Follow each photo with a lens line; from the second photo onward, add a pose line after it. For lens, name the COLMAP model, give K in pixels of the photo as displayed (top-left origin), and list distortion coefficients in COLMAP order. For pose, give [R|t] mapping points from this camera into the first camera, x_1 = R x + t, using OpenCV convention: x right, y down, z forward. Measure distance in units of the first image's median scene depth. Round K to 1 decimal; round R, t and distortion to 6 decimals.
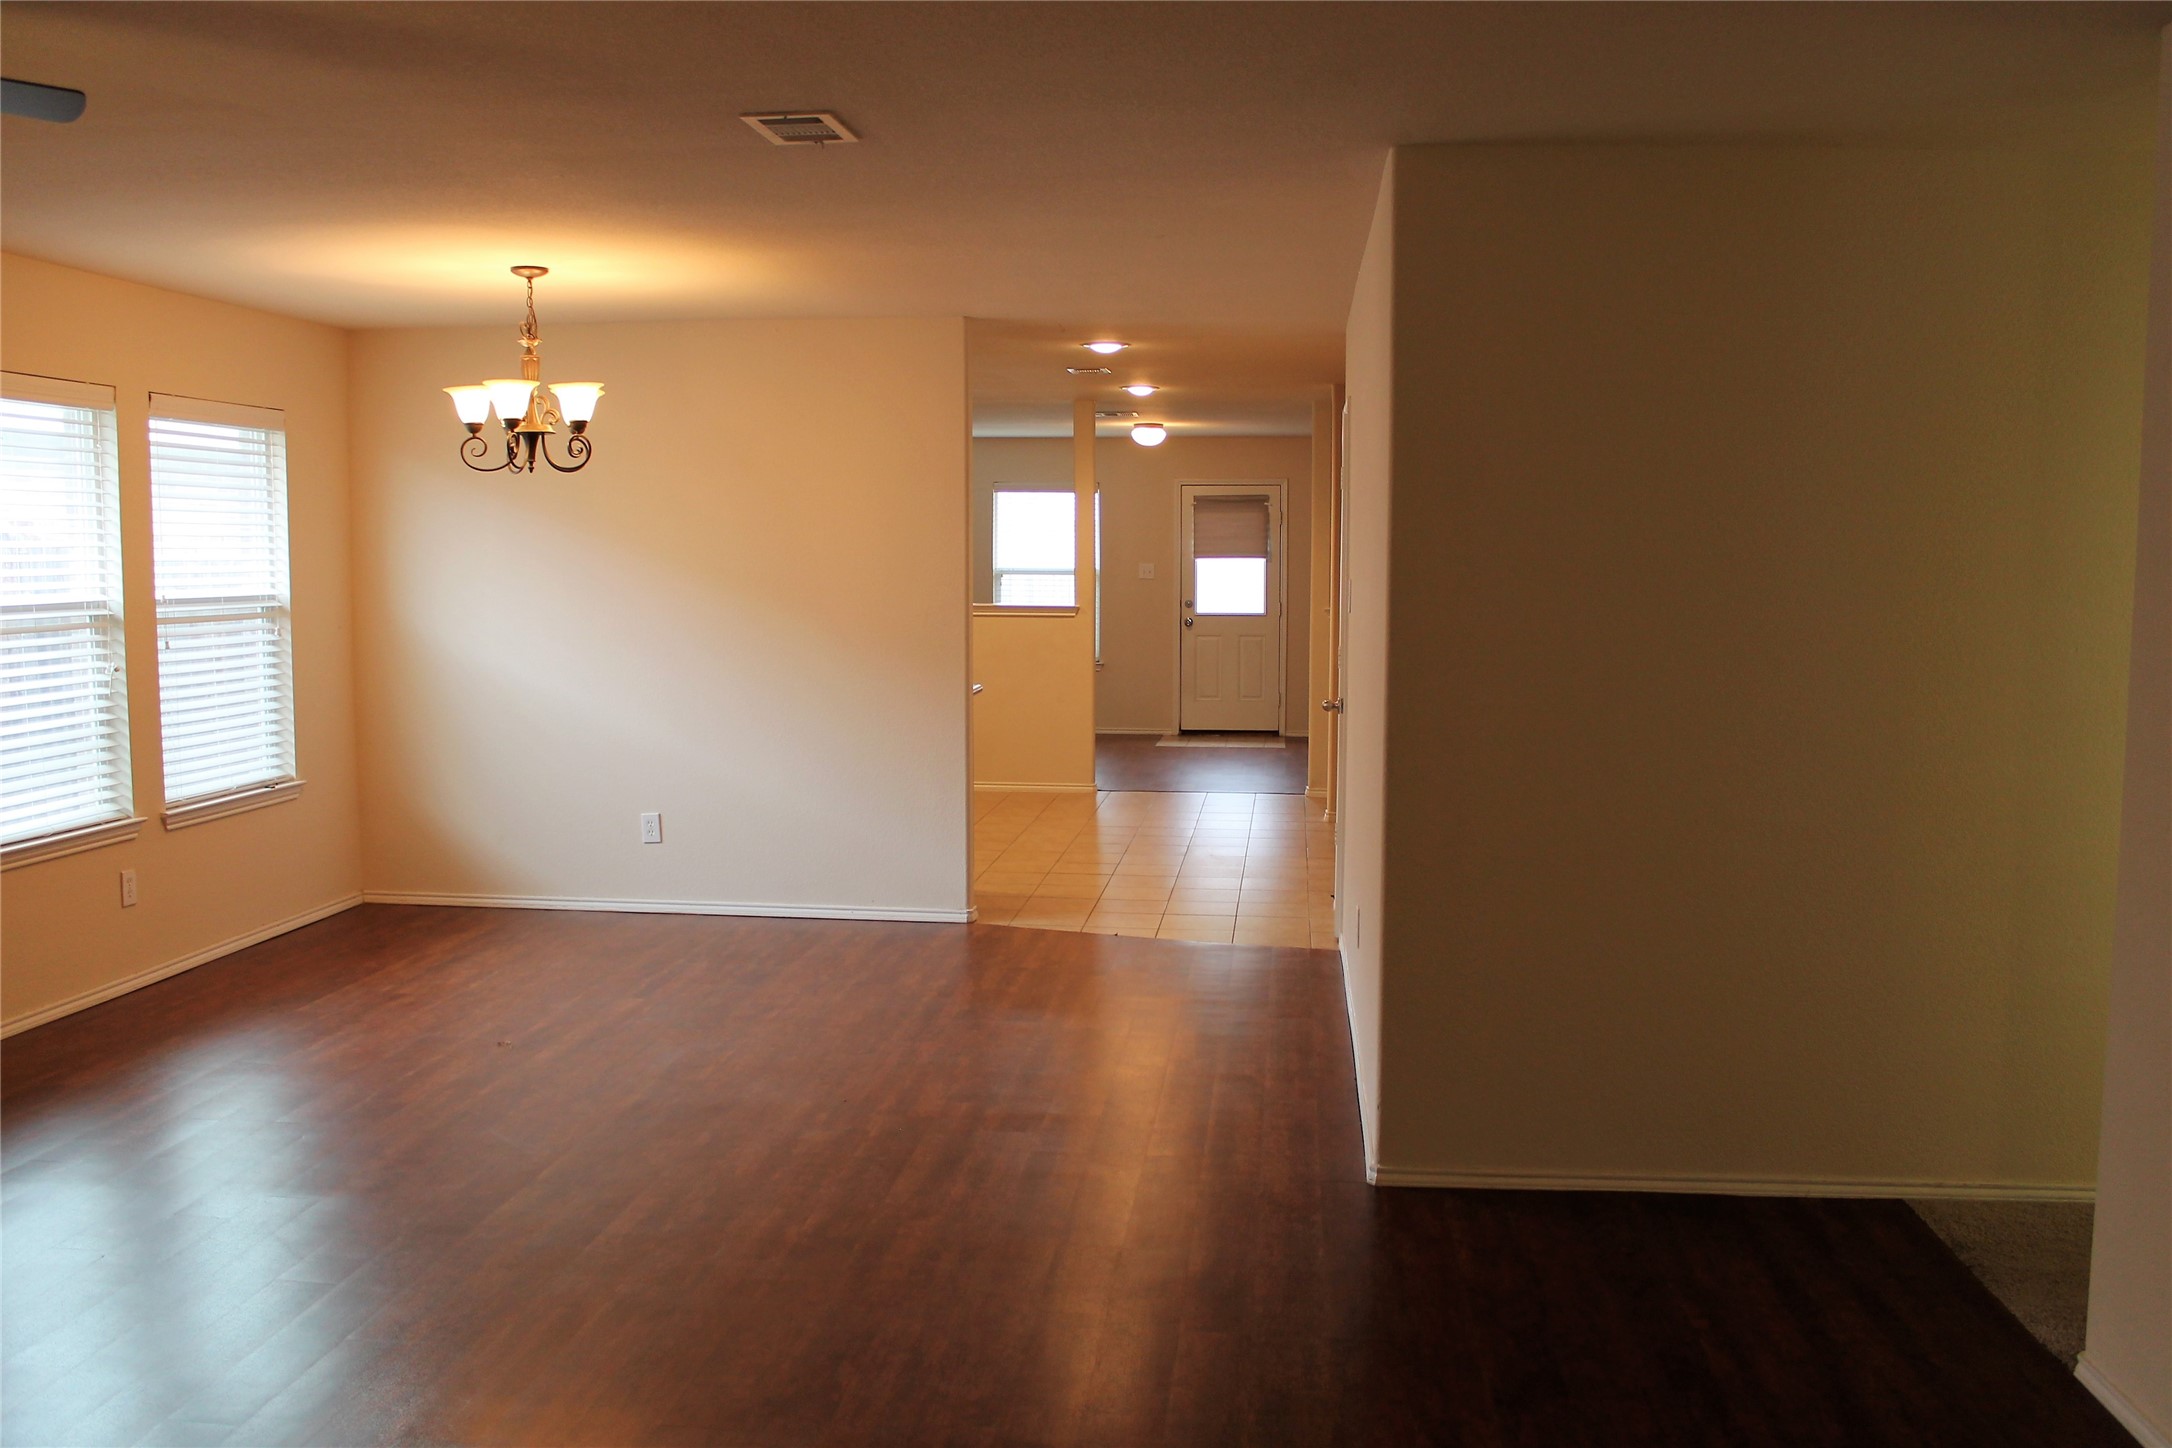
lens RADIAL K [[1843.8, 0, 1084.1], [0, 1843.8, 724.3], [0, 0, 1]] dist [0.001064, 0.000812]
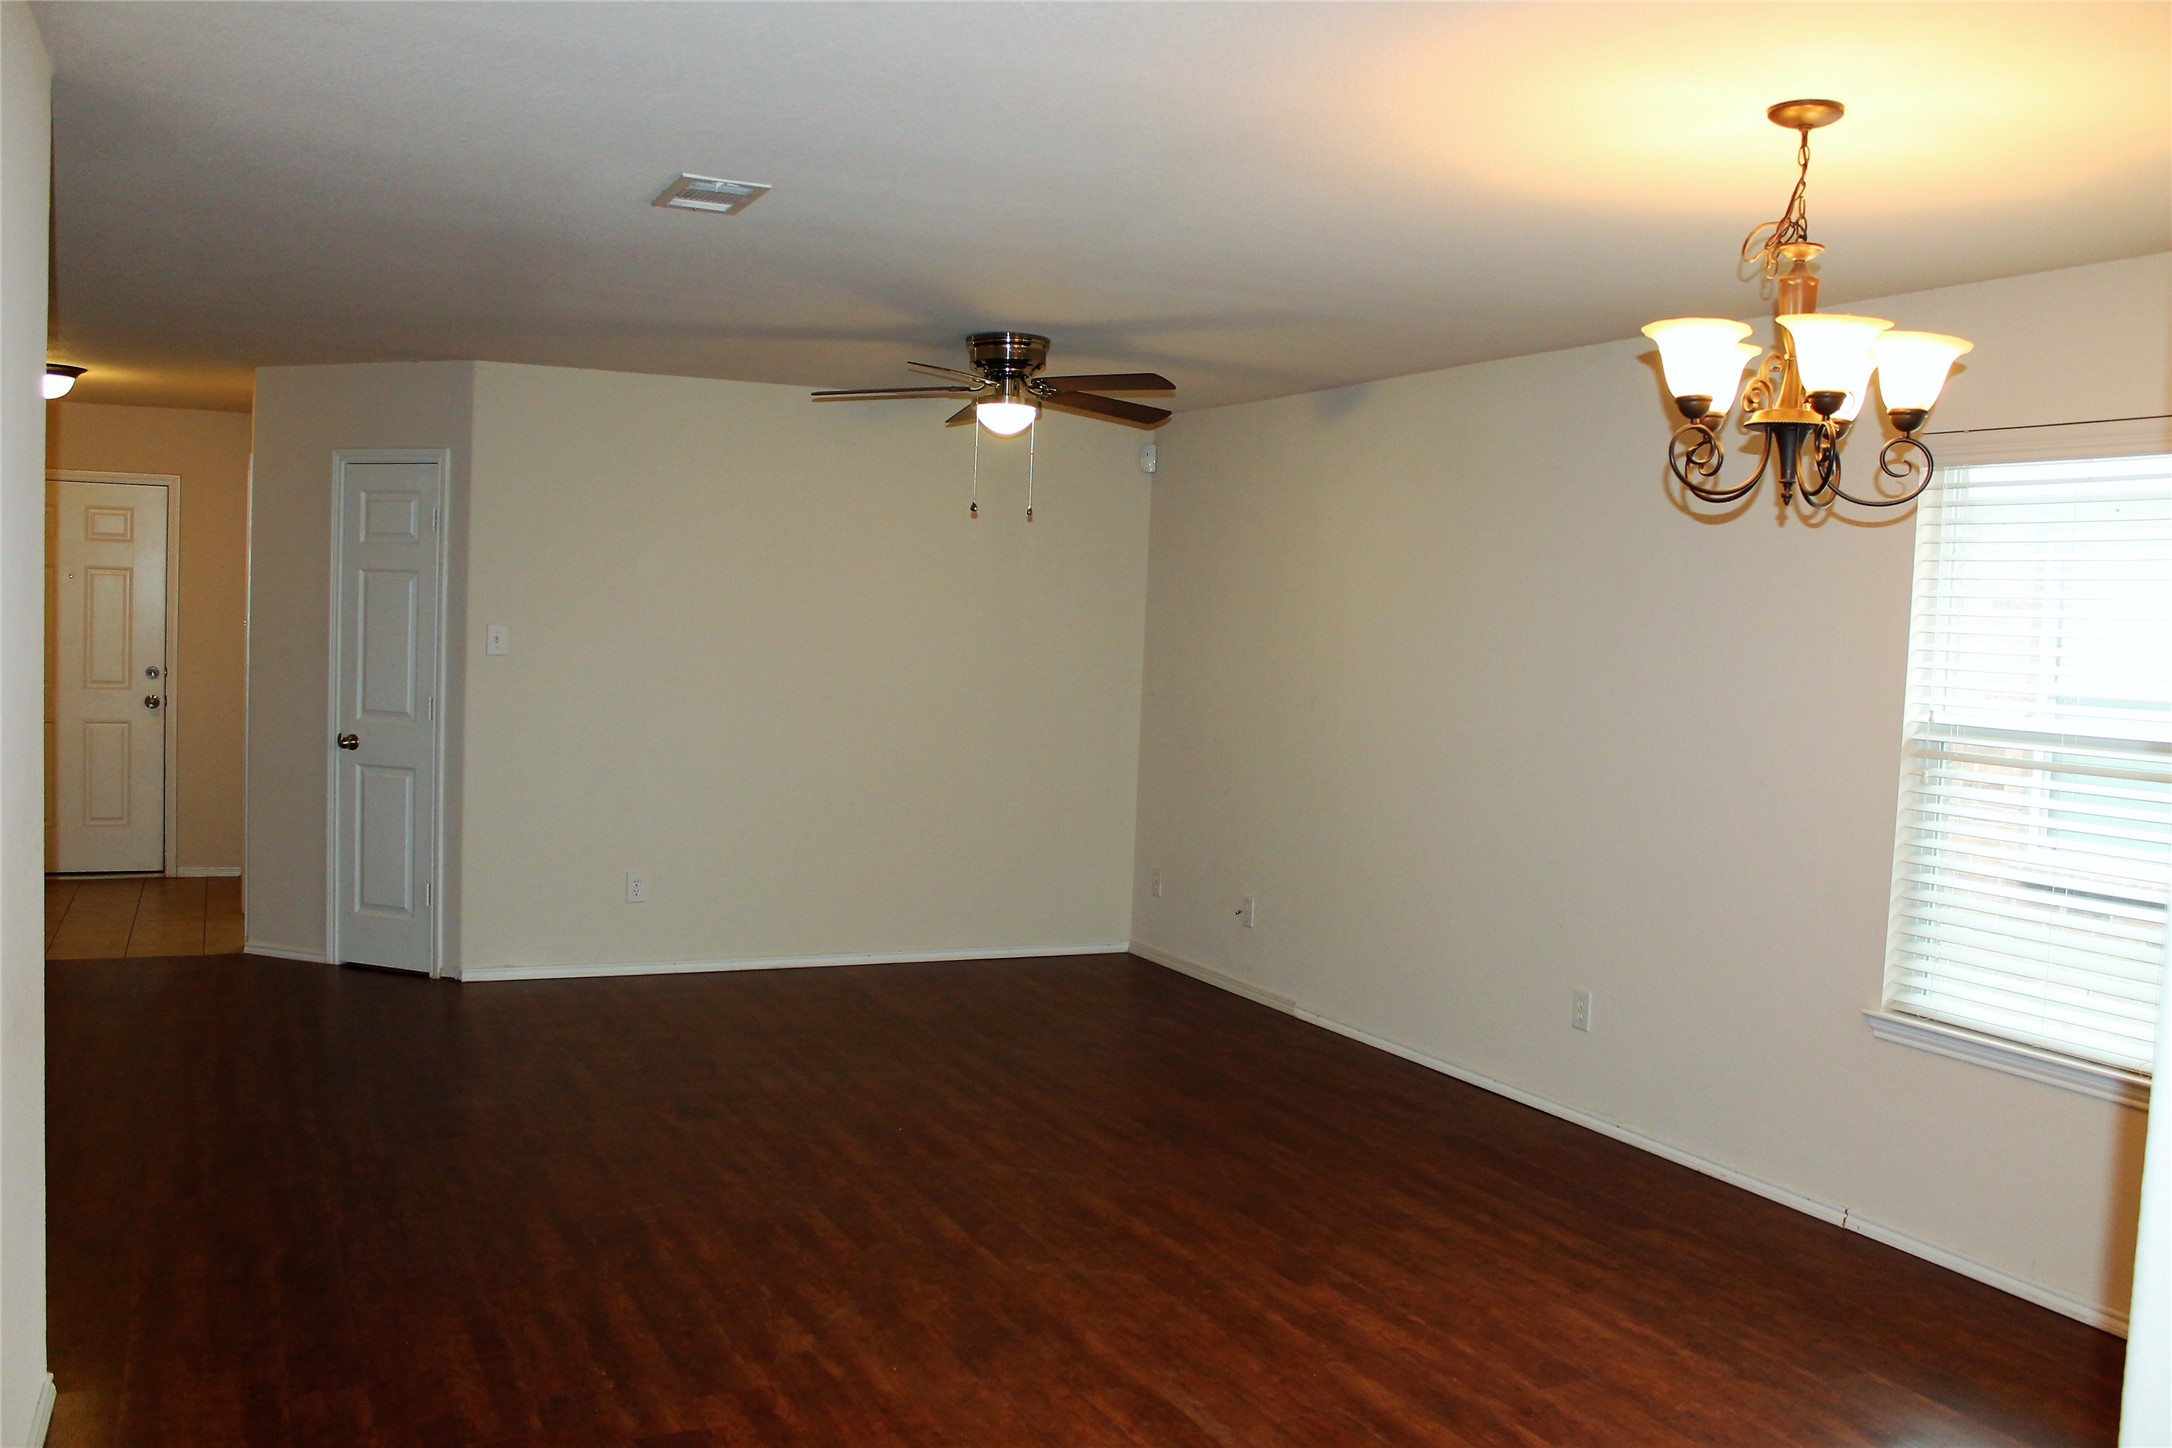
lens RADIAL K [[1843.8, 0, 1081.0], [0, 1843.8, 721.5], [0, 0, 1]] dist [0.001064, 0.000812]
pose [[-0.854868, 0.013099, -0.518680, 0.162951], [-0.064303, 0.989299, 0.130966, -0.160116], [0.514846, 0.145312, -0.844878, 1.627335]]
